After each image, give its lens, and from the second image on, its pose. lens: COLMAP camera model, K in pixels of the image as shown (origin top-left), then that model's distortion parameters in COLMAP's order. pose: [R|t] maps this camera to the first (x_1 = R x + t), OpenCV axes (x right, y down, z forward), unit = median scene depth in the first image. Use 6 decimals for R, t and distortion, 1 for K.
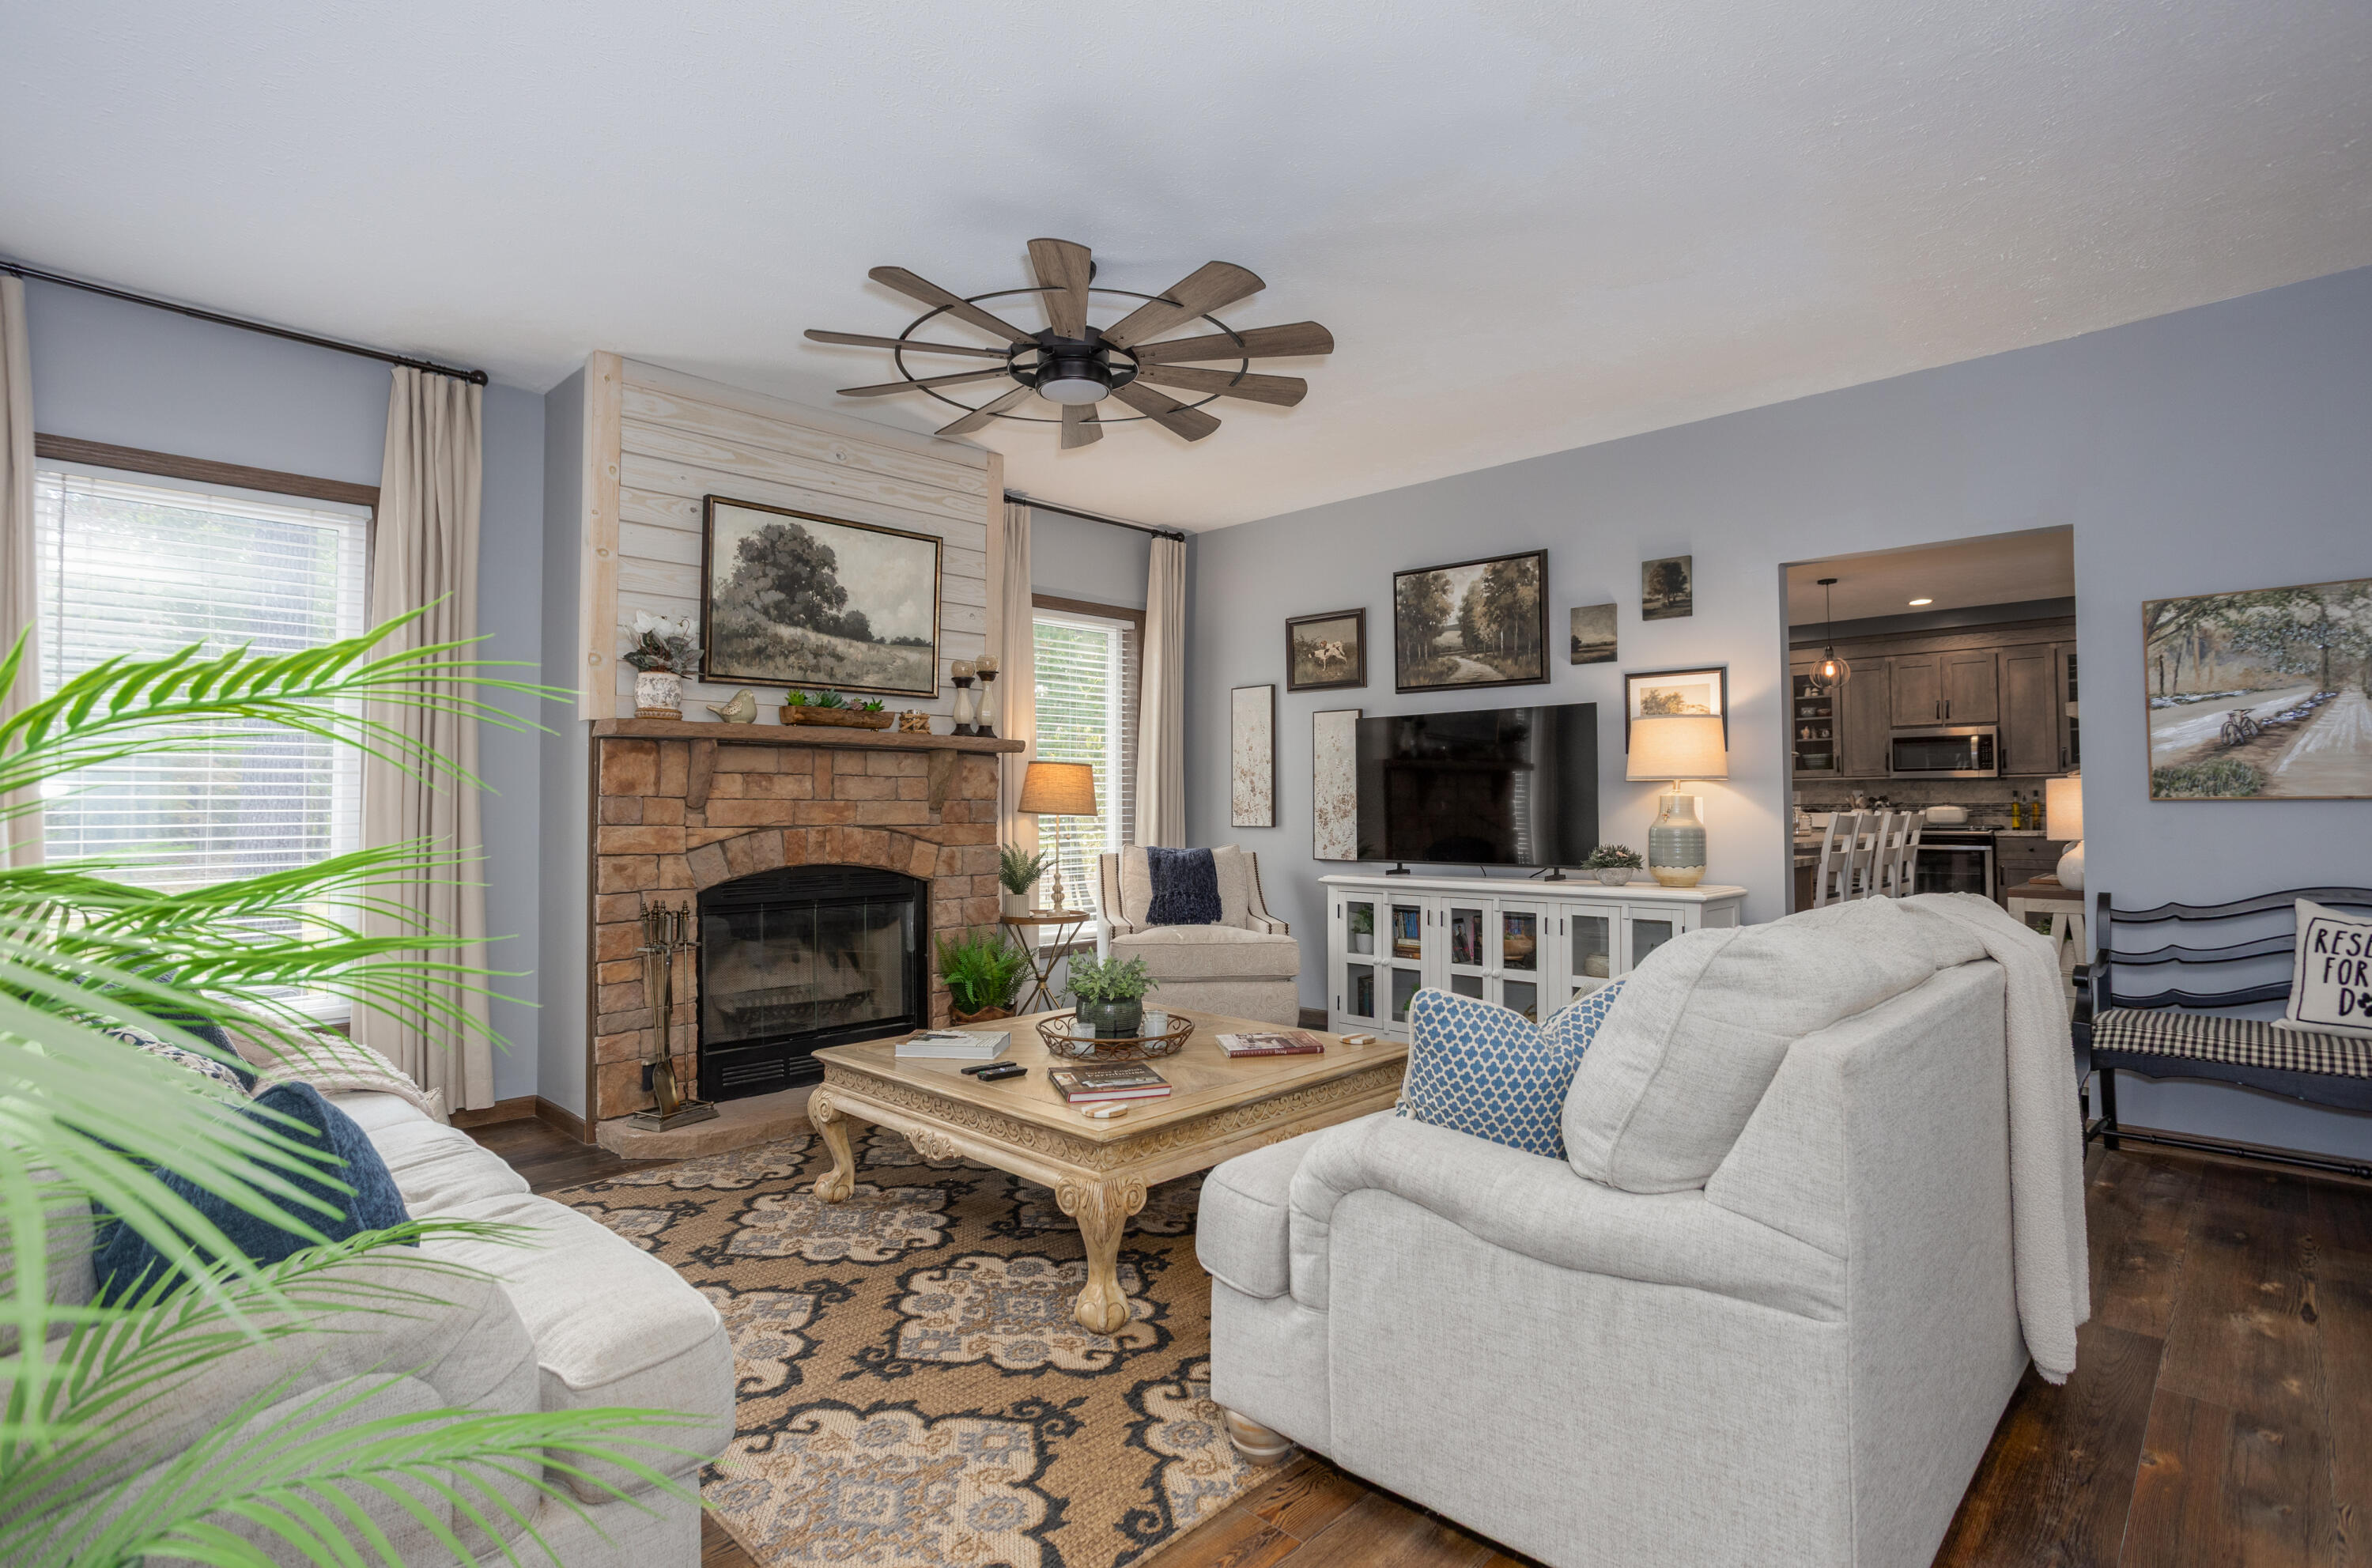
lens RADIAL K [[1151.9, 0, 1158.3], [0, 1151.9, 779.9], [0, 0, 1]] dist [-0.053224, 0.029579]
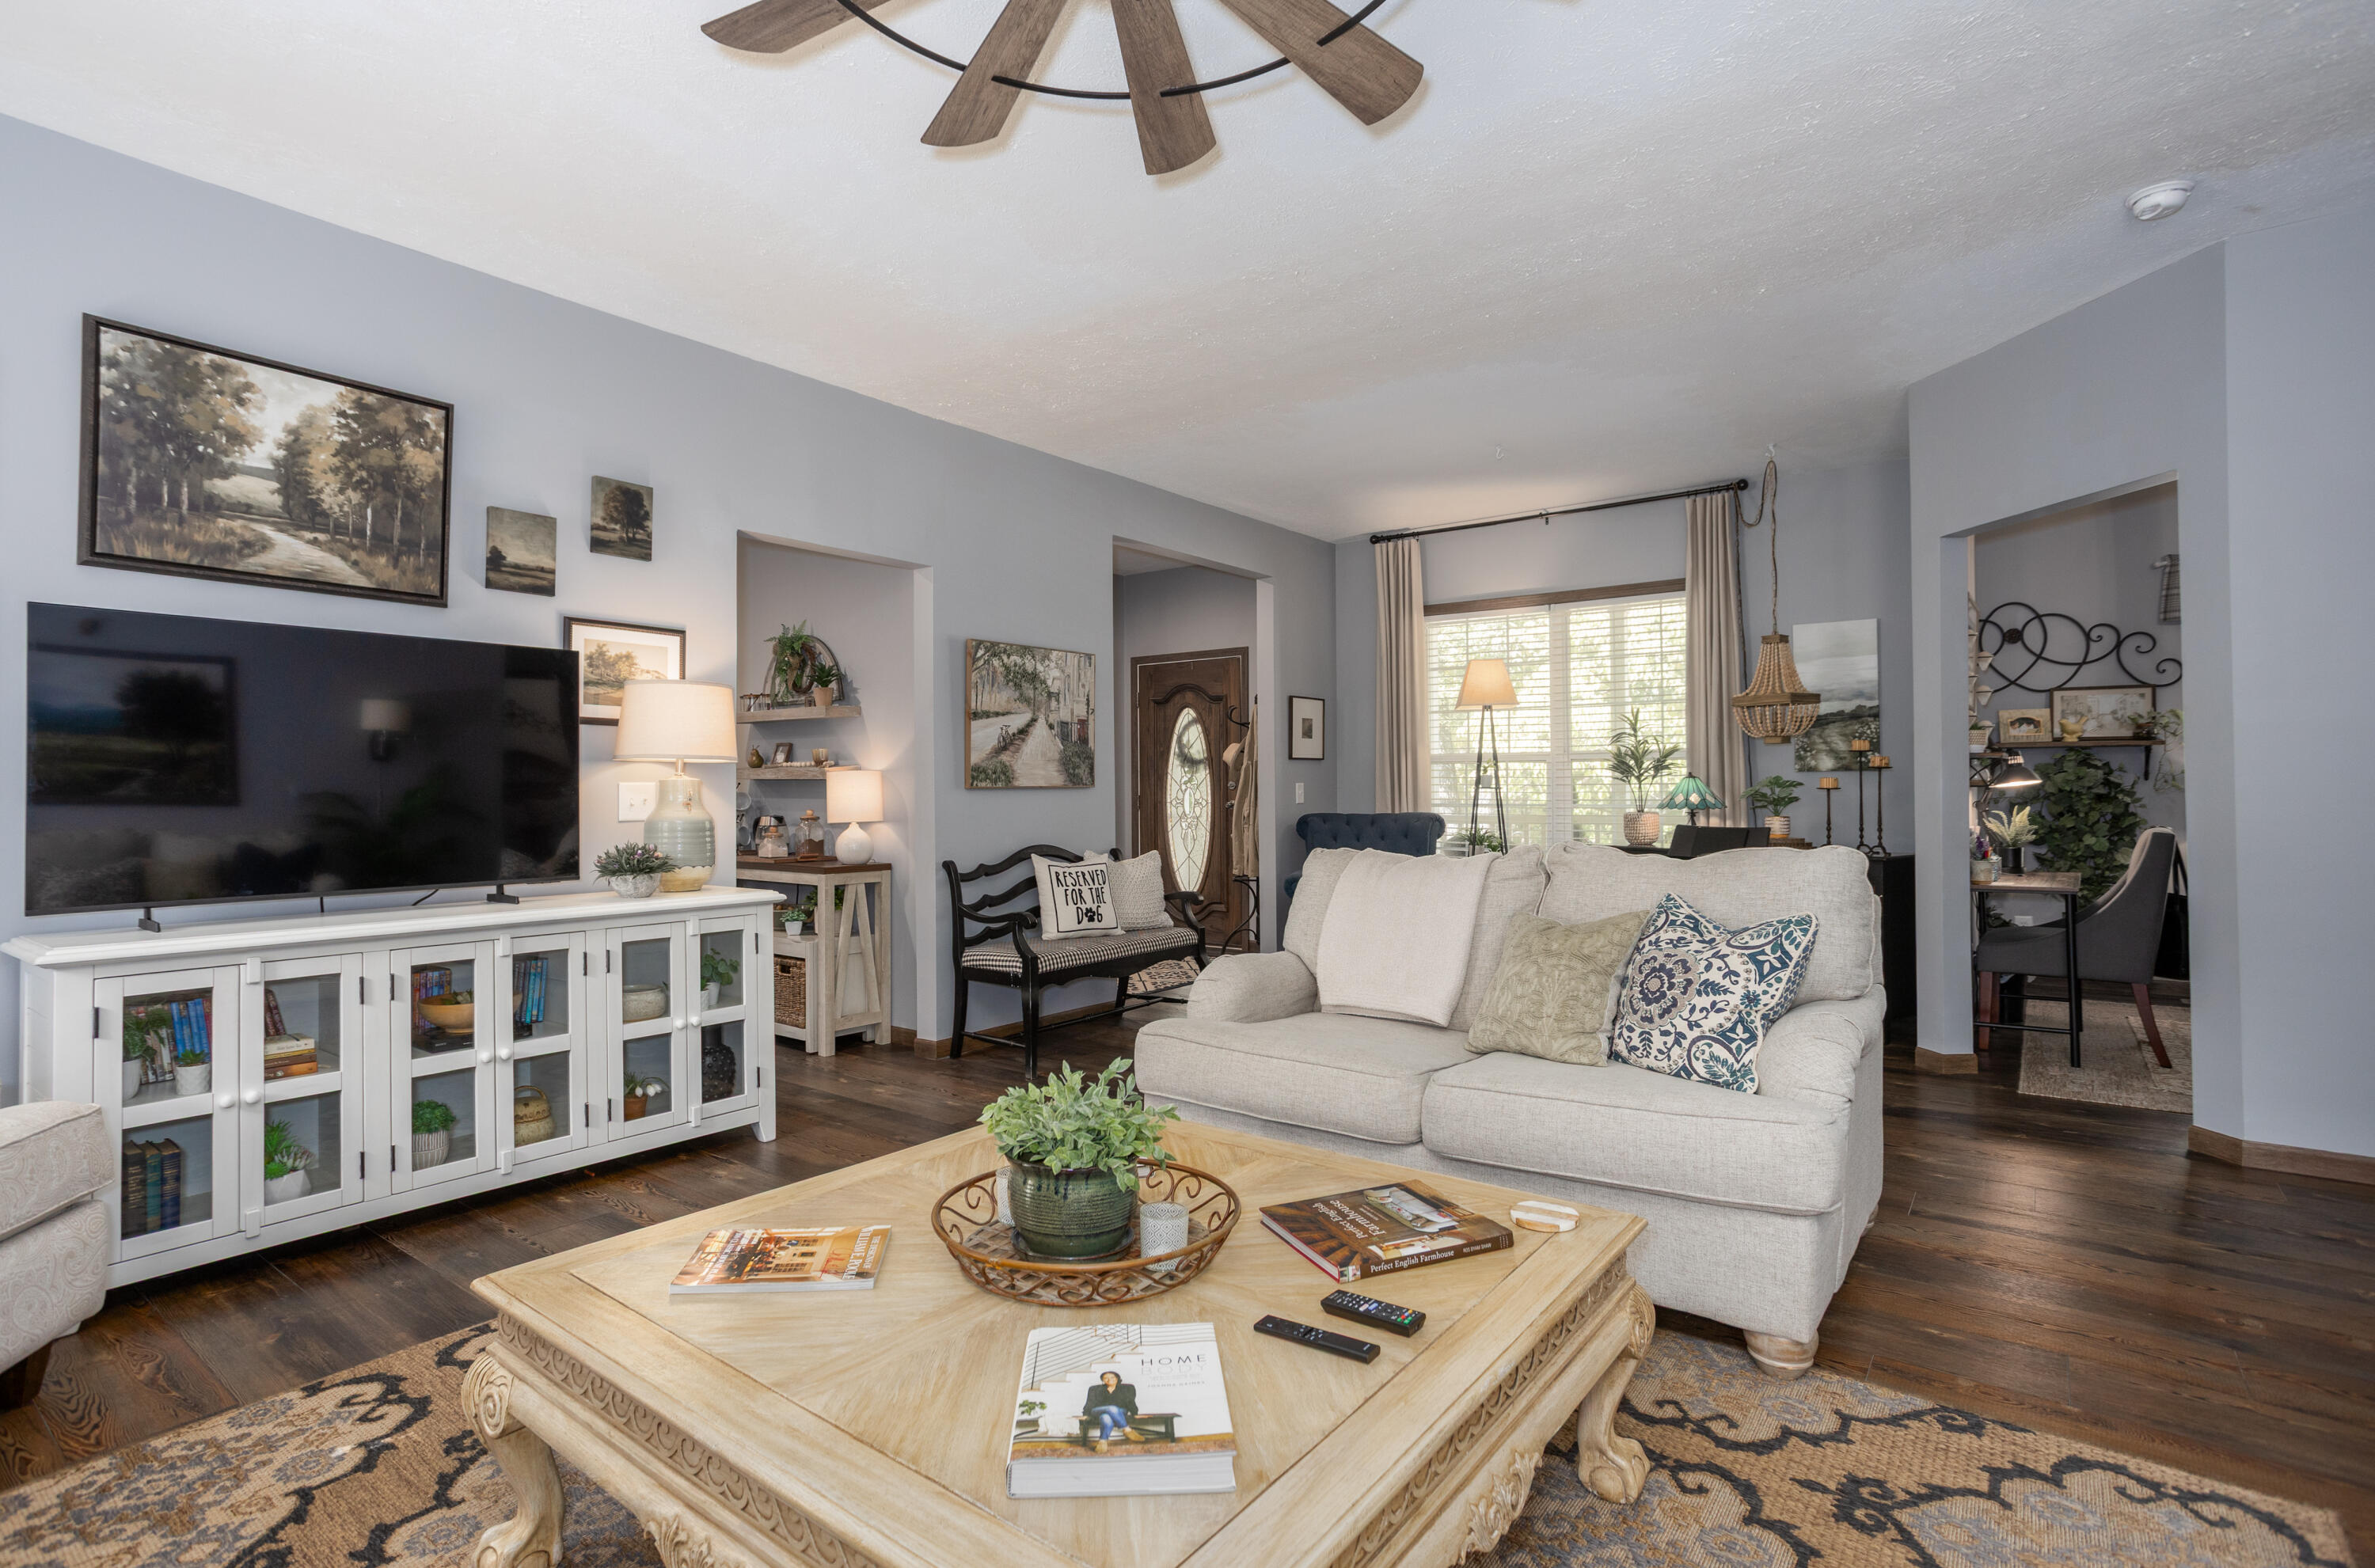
lens RADIAL K [[1158.3, 0, 1165.5], [0, 1158.3, 771.2], [0, 0, 1]] dist [-0.050710, 0.031284]
pose [[-0.125333, 0.021535, 0.991881, -0.527344], [-0.016545, 0.999580, -0.023793, 0.027471], [-0.991977, -0.019393, -0.124924, 0.976496]]
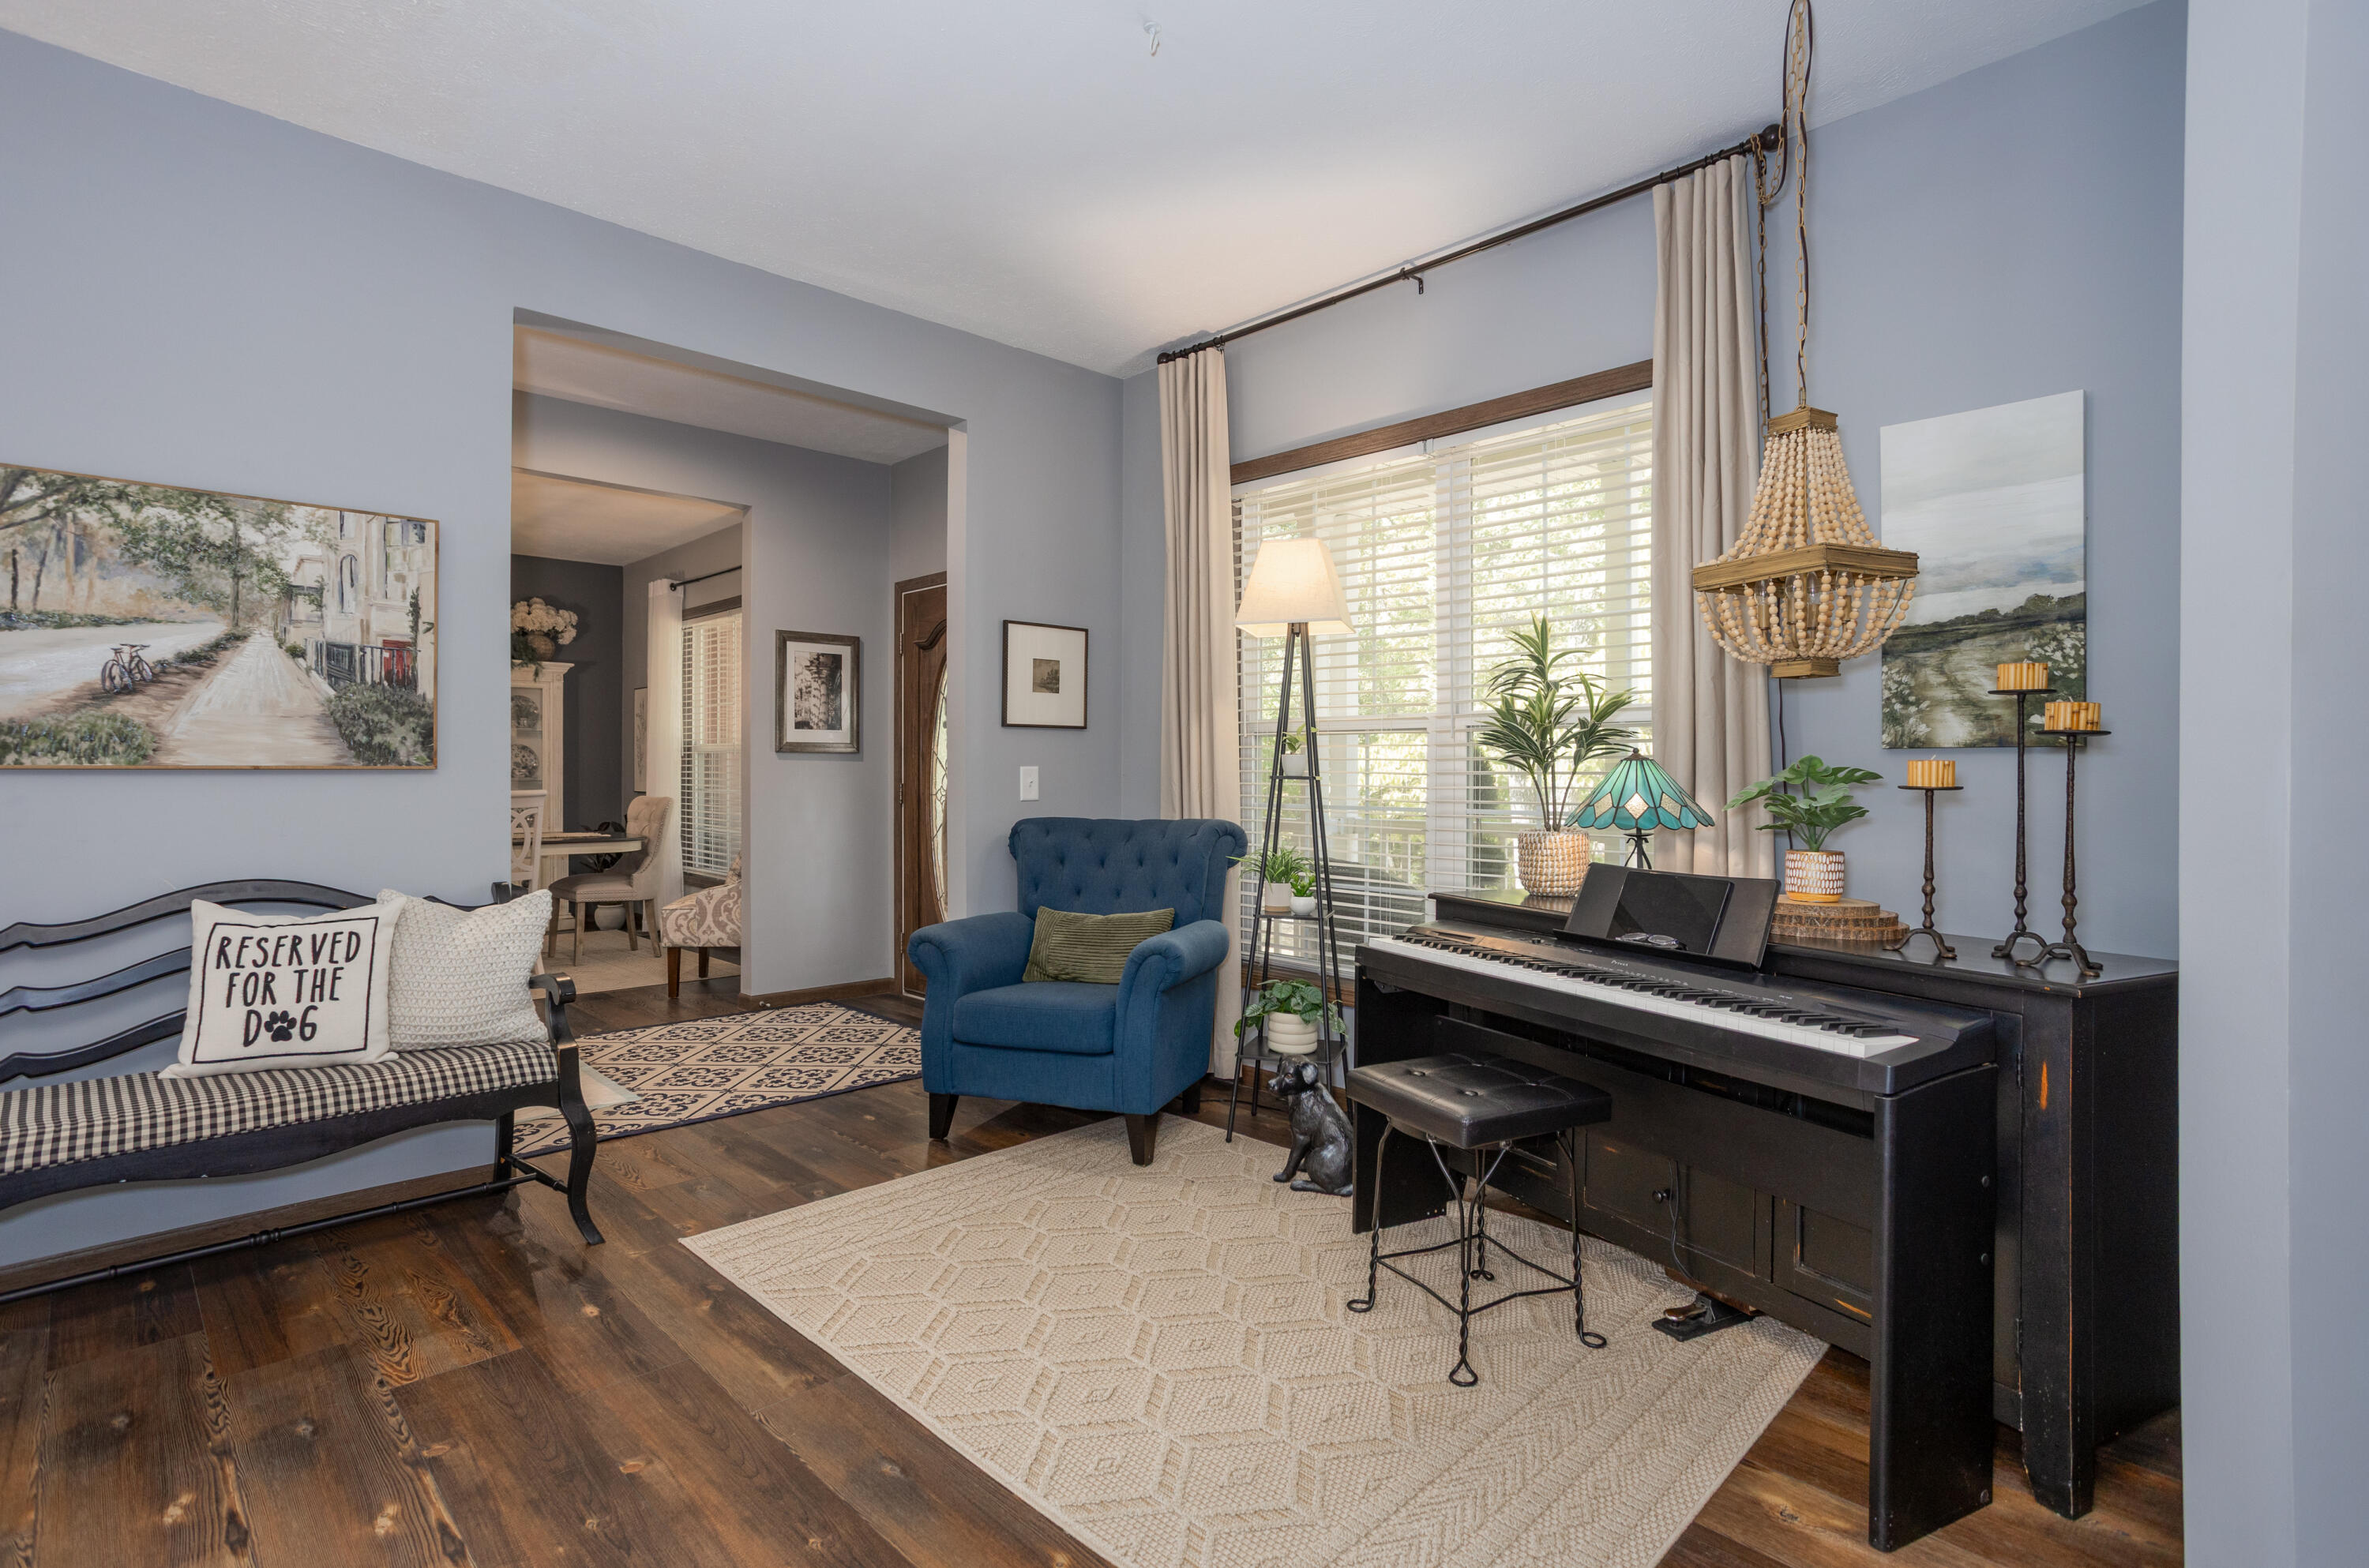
lens RADIAL K [[1155.4, 0, 1162.6], [0, 1155.4, 771.2], [0, 0, 1]] dist [-0.050710, 0.031284]
pose [[0.023522, 0.008172, 0.999690, 0.248951], [-0.027121, 0.999604, -0.007534, 0.006151], [-0.999355, -0.026935, 0.023734, 0.314154]]
